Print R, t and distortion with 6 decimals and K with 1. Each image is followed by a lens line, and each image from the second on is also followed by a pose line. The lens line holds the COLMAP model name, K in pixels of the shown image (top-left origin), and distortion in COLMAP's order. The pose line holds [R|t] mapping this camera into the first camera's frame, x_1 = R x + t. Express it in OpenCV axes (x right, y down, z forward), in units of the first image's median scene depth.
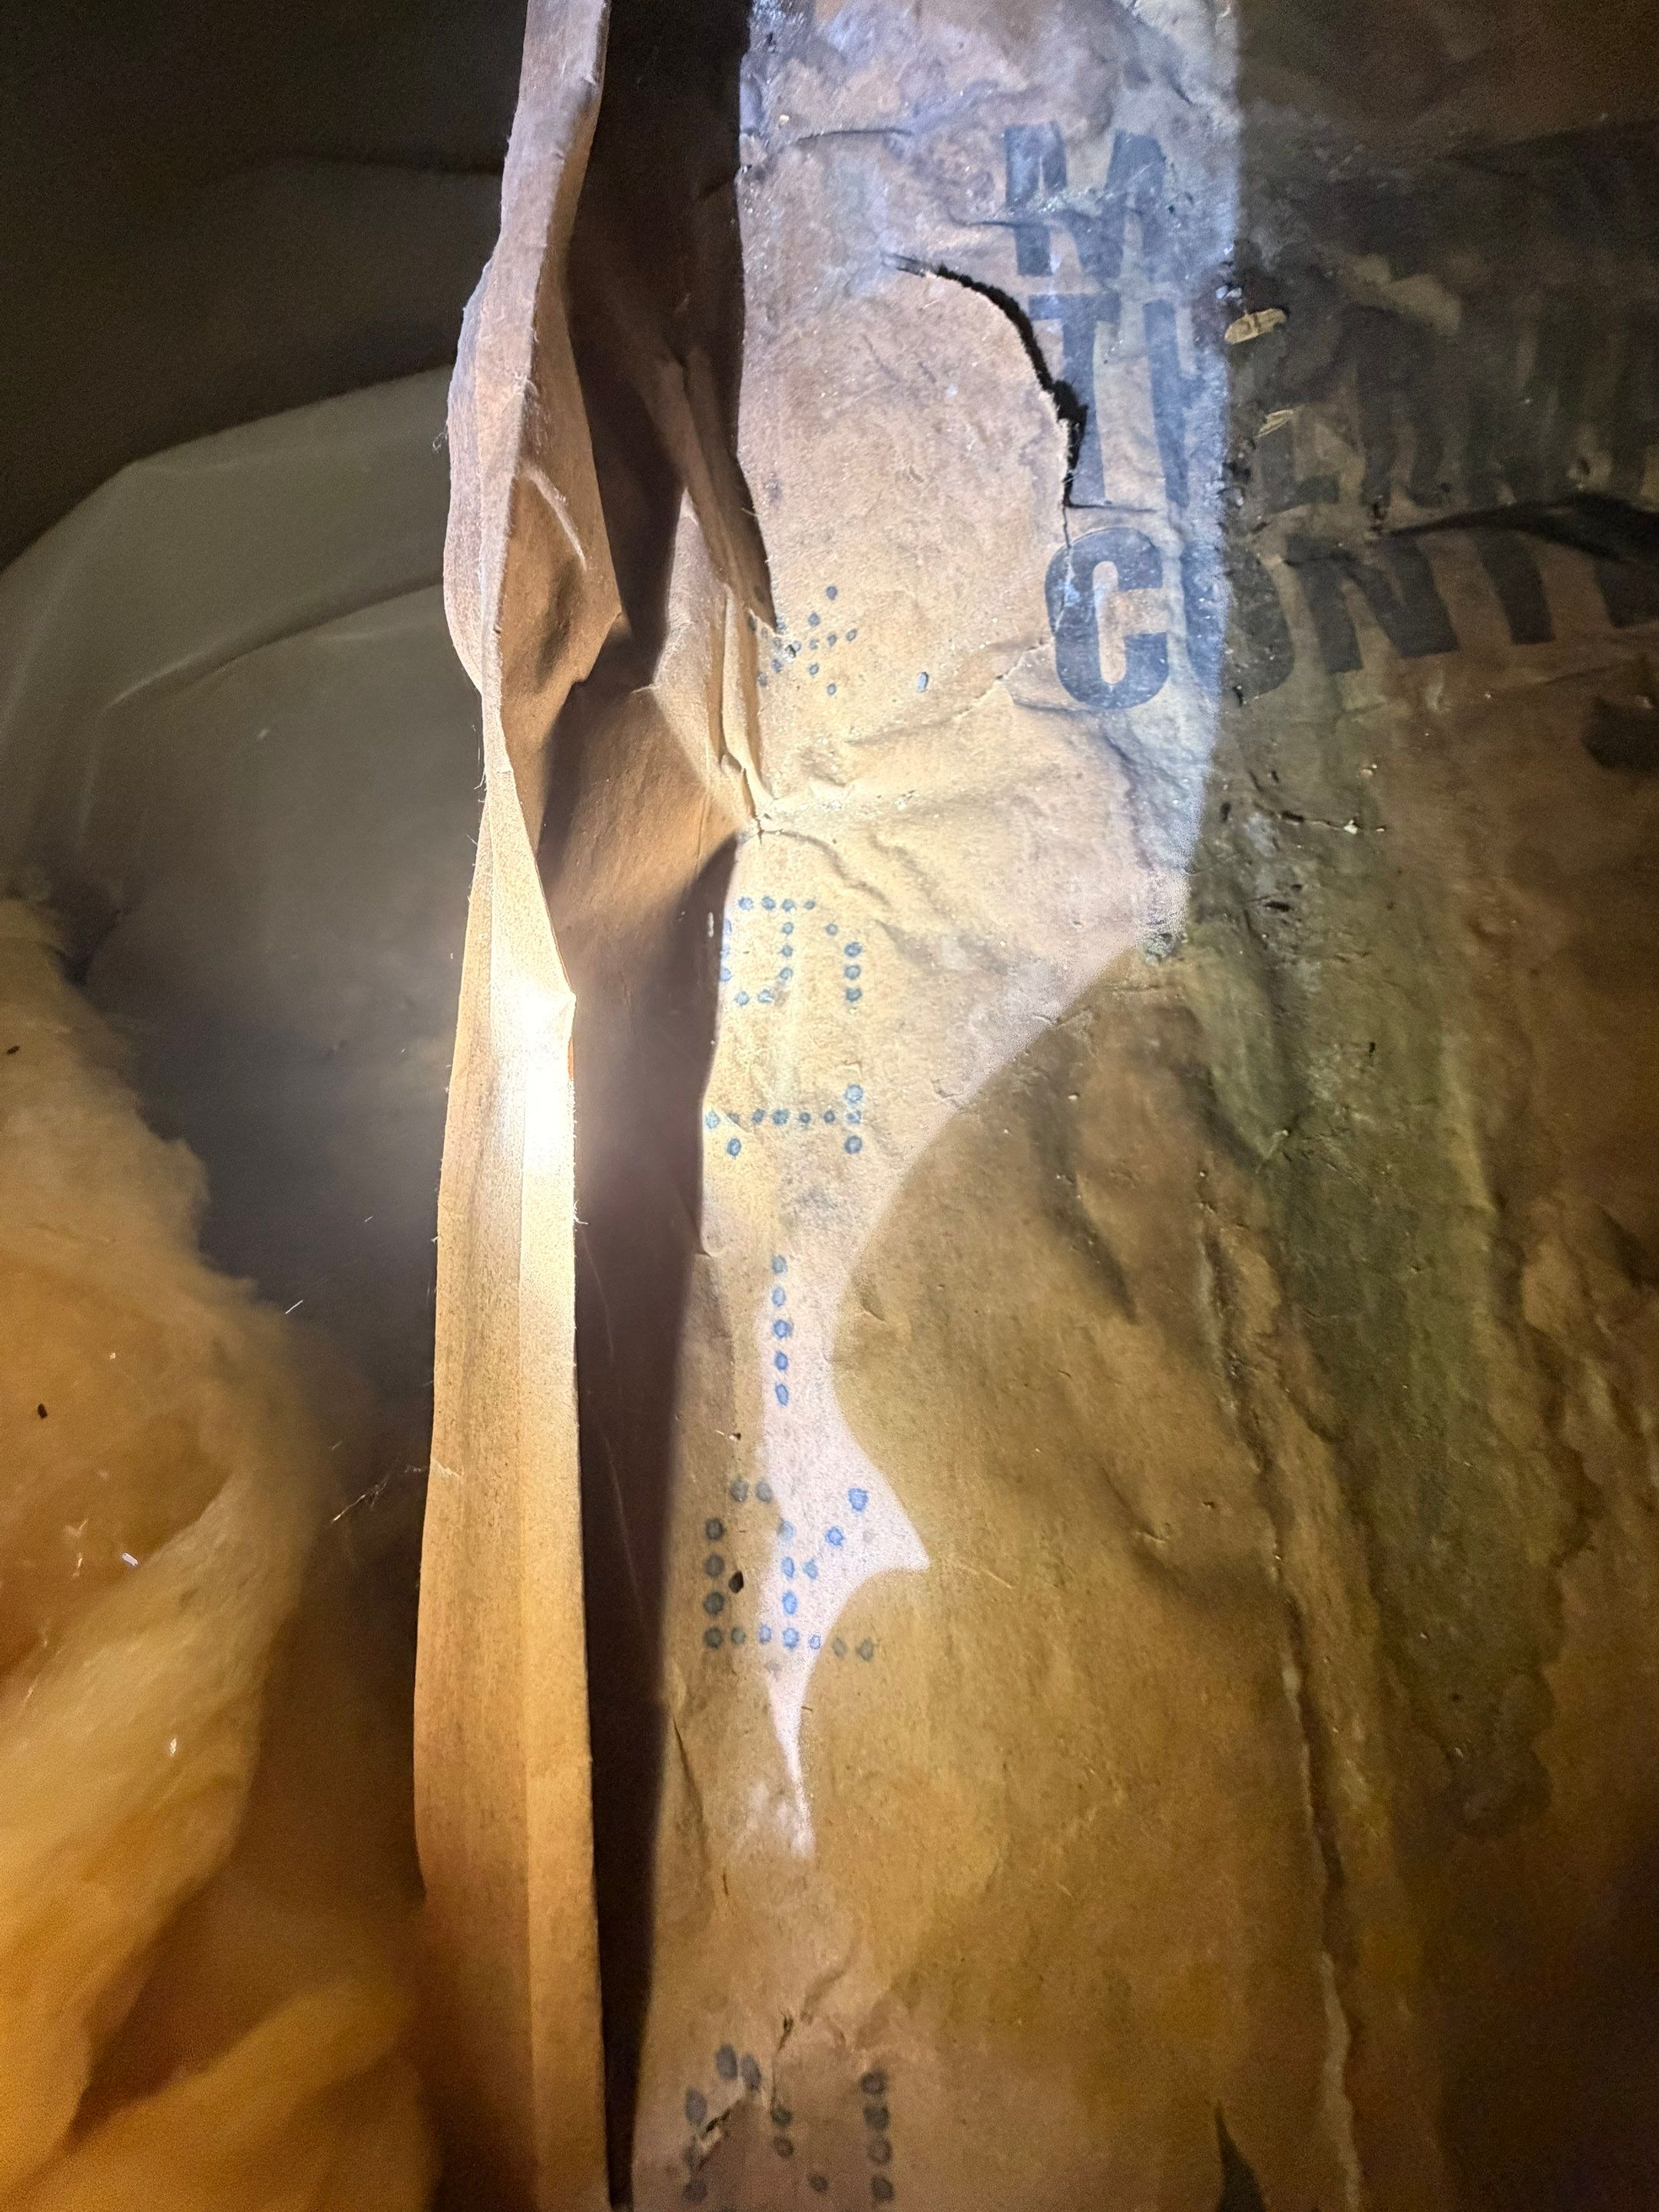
lens RADIAL K [[885.8, 0, 829.5], [0, 885.8, 1106.0], [0, 0, 1]] dist [0.001233, -0.000784]
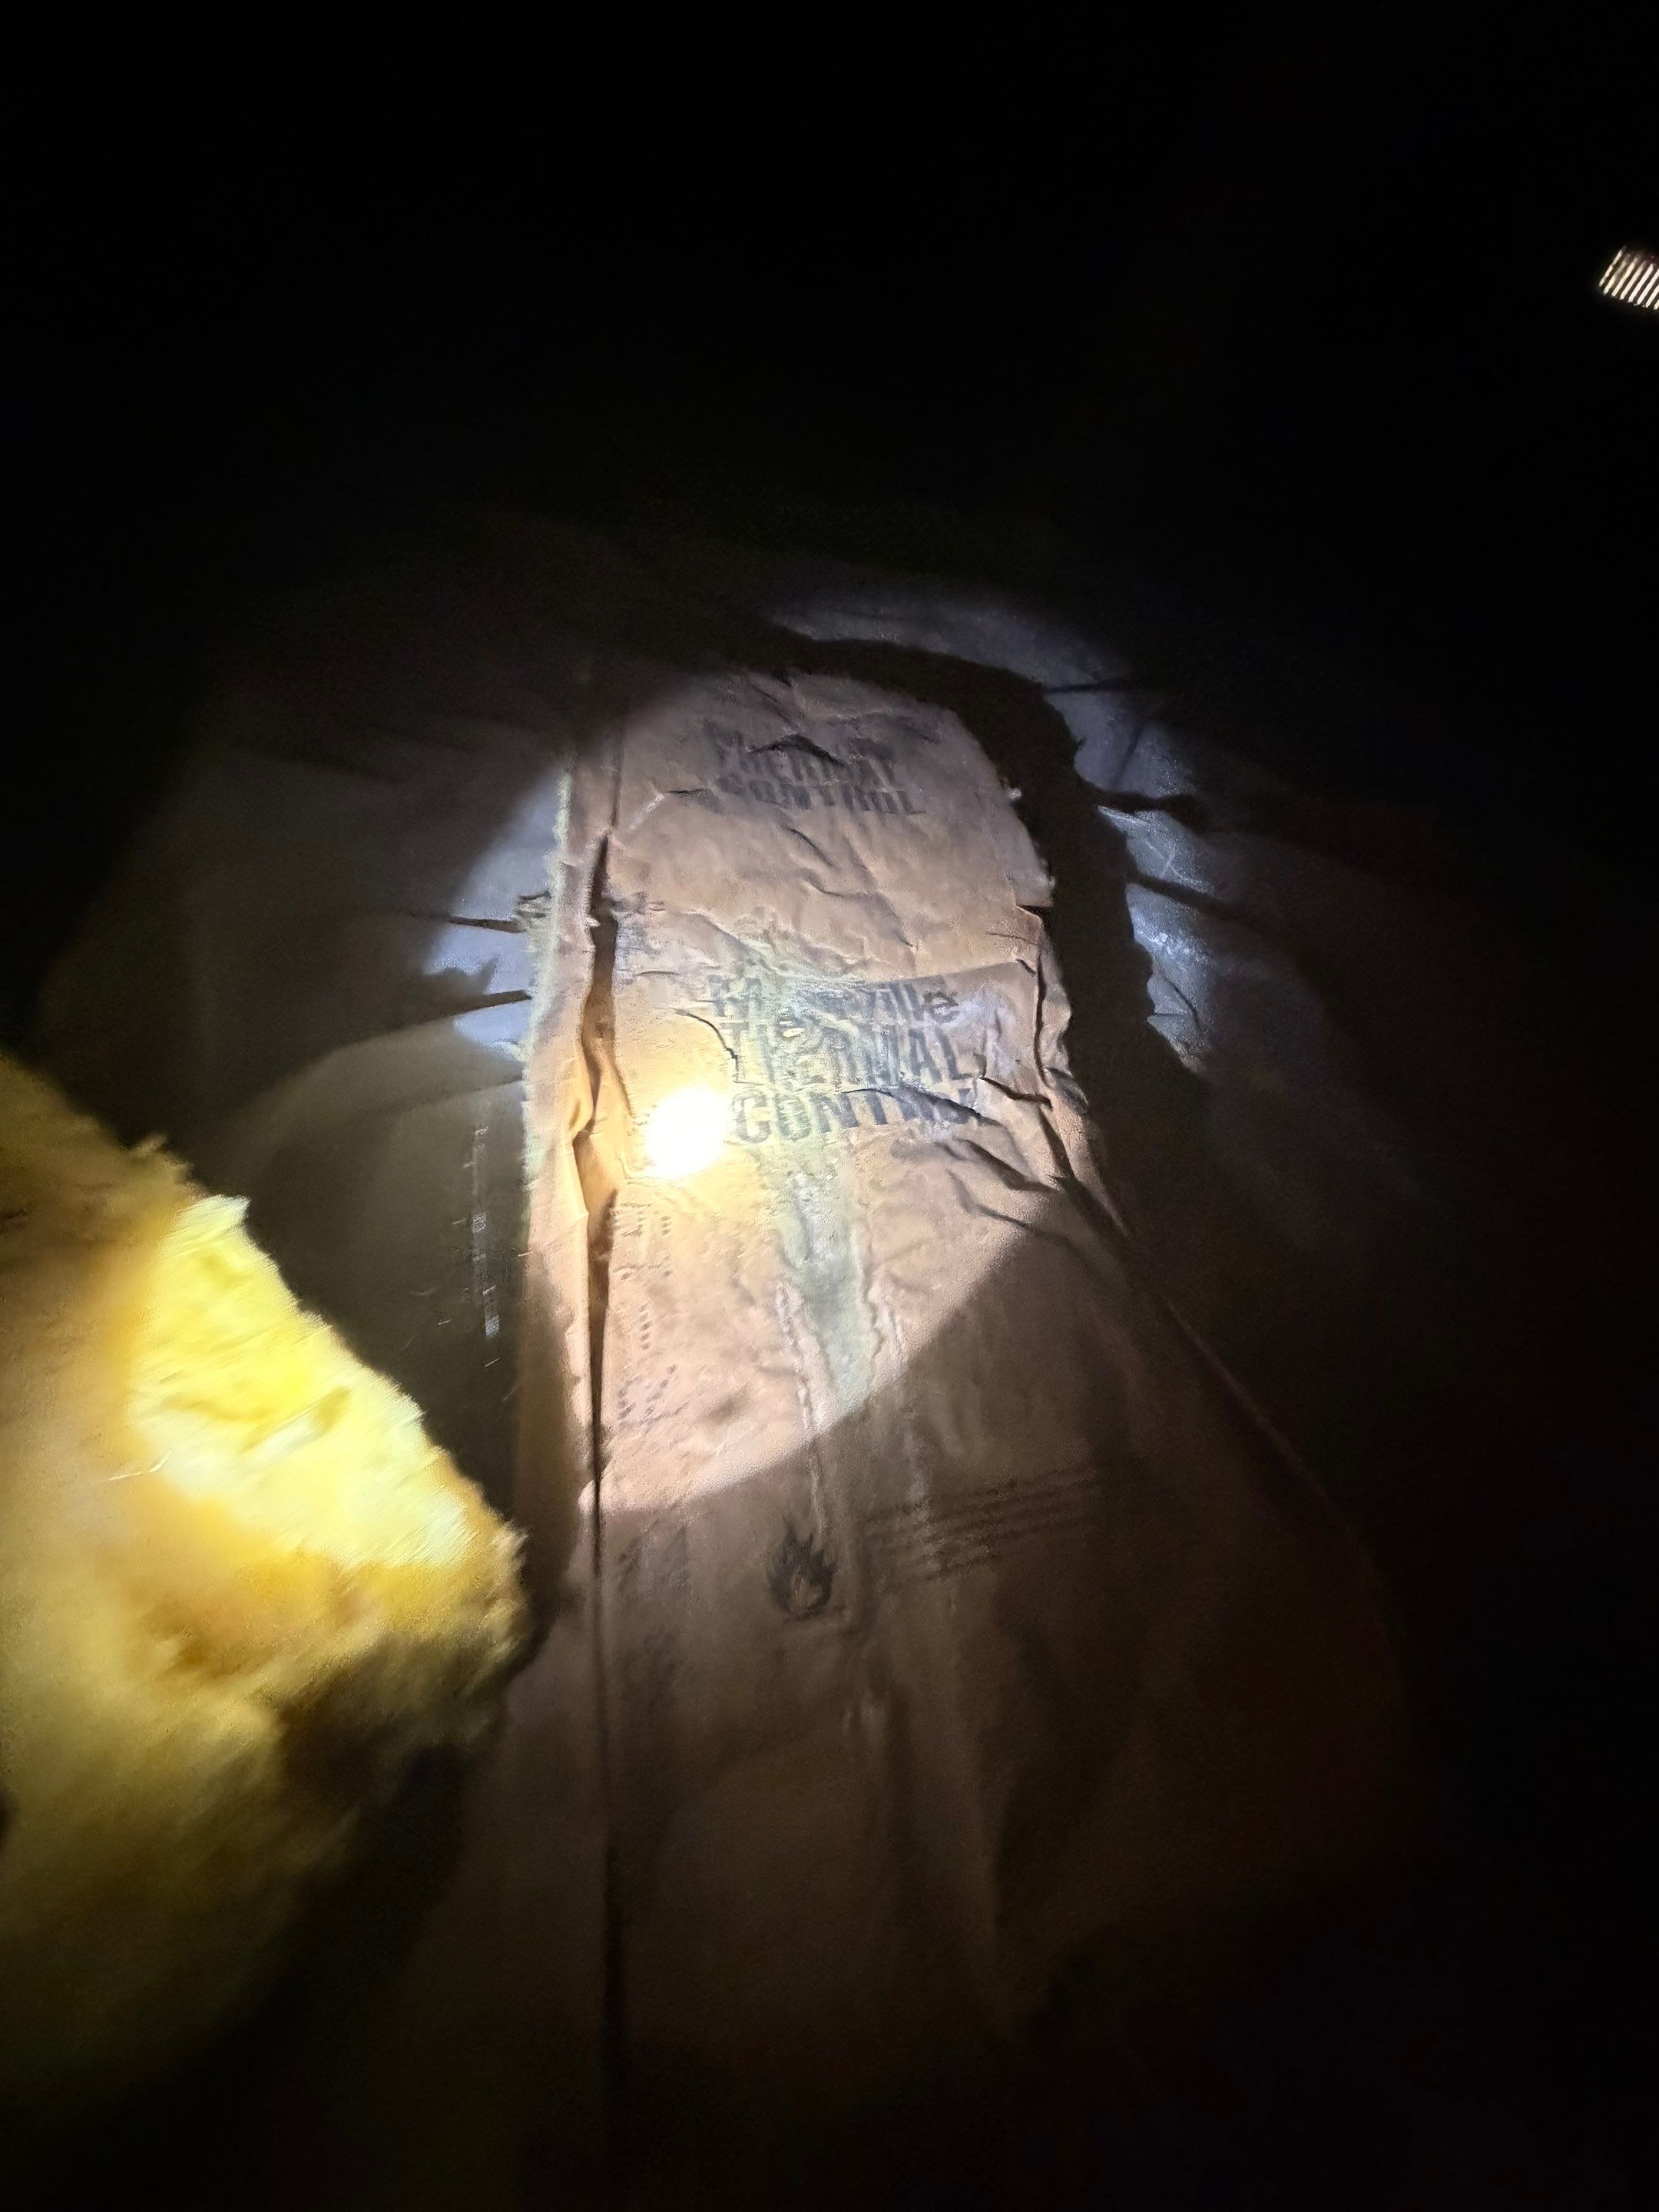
lens RADIAL K [[885.8, 0, 829.5], [0, 885.8, 1106.0], [0, 0, 1]] dist [0.001233, -0.000784]
pose [[0.971170, 0.014056, 0.237974, -0.132832], [0.101357, 0.879189, -0.465568, 0.821133], [-0.215768, 0.476266, 0.852417, -1.587132]]
